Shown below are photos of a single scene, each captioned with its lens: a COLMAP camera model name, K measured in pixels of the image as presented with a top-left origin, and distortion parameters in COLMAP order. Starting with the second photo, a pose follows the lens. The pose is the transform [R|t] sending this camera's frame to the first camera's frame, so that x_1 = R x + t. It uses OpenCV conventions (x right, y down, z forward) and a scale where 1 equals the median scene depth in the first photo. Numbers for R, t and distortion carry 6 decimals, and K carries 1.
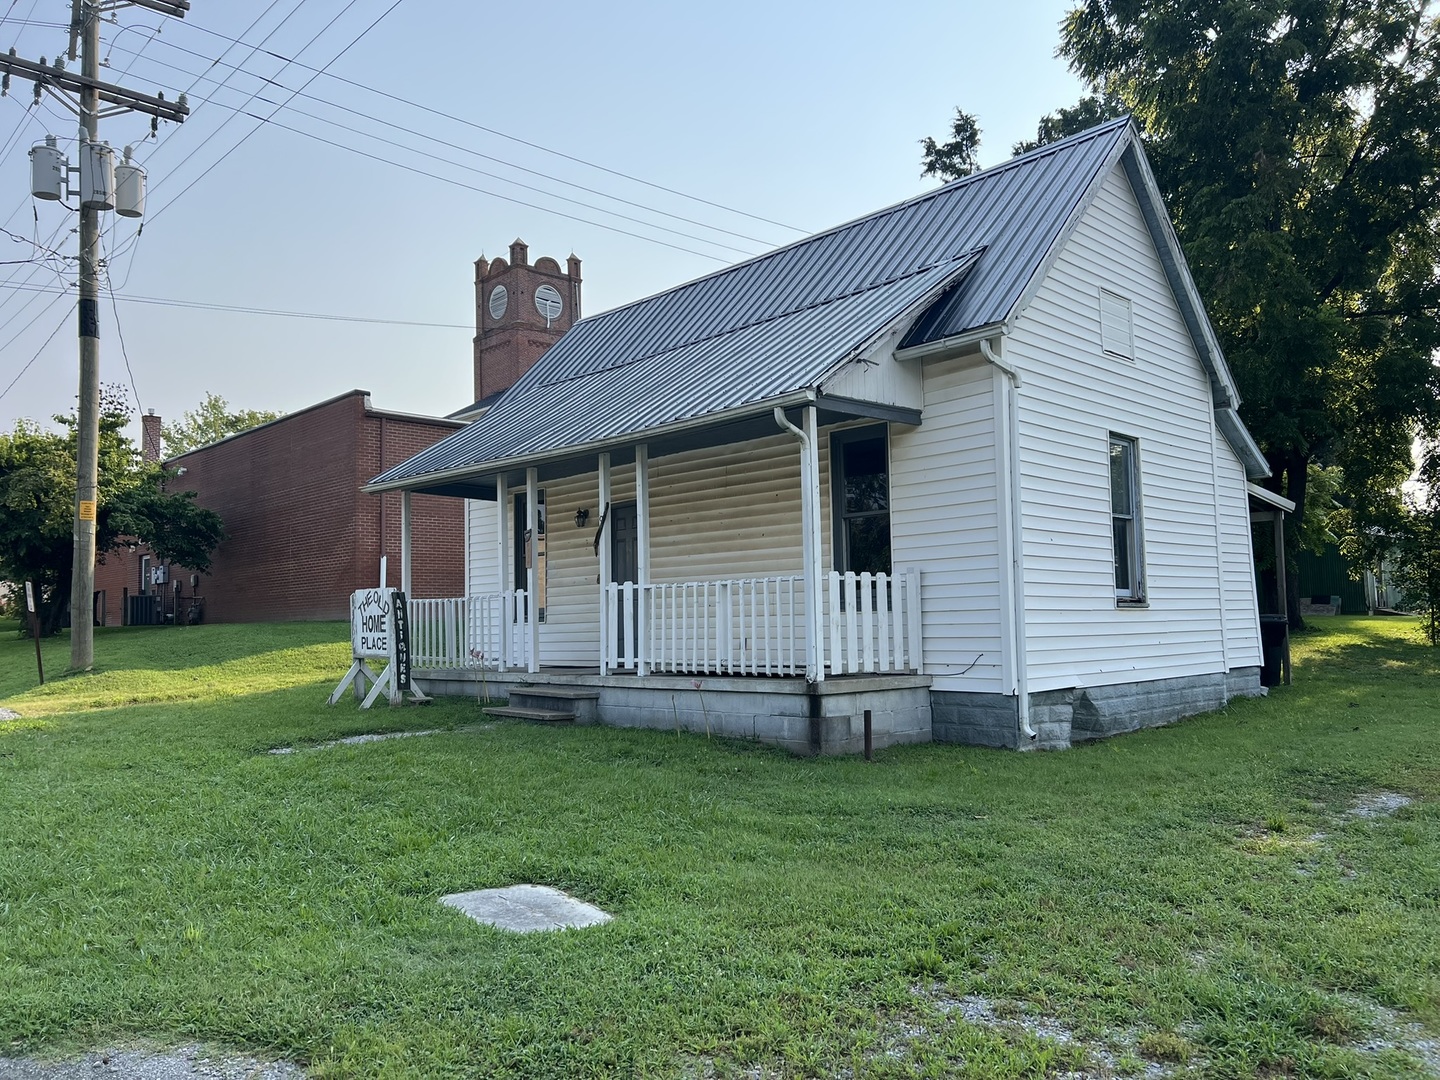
lens RADIAL K [[1089.7, 0, 720.0], [0, 1089.7, 540.0], [0, 0, 1]] dist [0.004474, -0.000411]
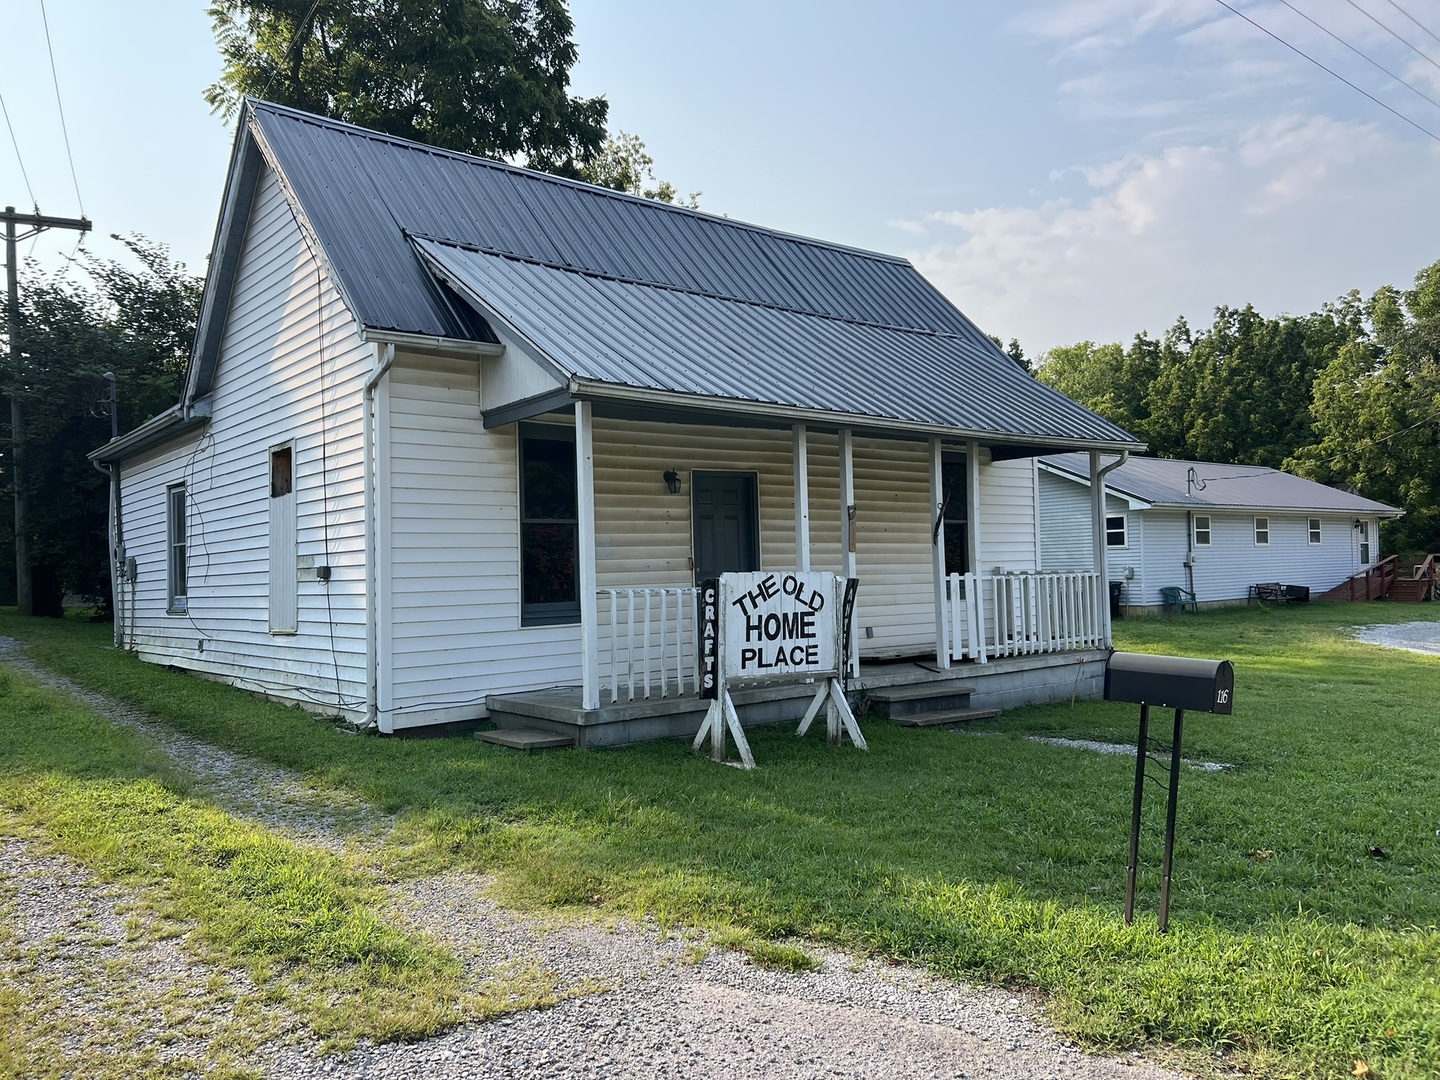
lens RADIAL K [[1089.7, 0, 720.0], [0, 1089.7, 540.0], [0, 0, 1]] dist [0.004474, -0.000411]
pose [[0.080754, 0.047285, 0.995612, -0.975473], [-0.057231, 0.997446, -0.042730, 0.056324], [-0.995090, -0.053529, 0.083254, 0.998211]]
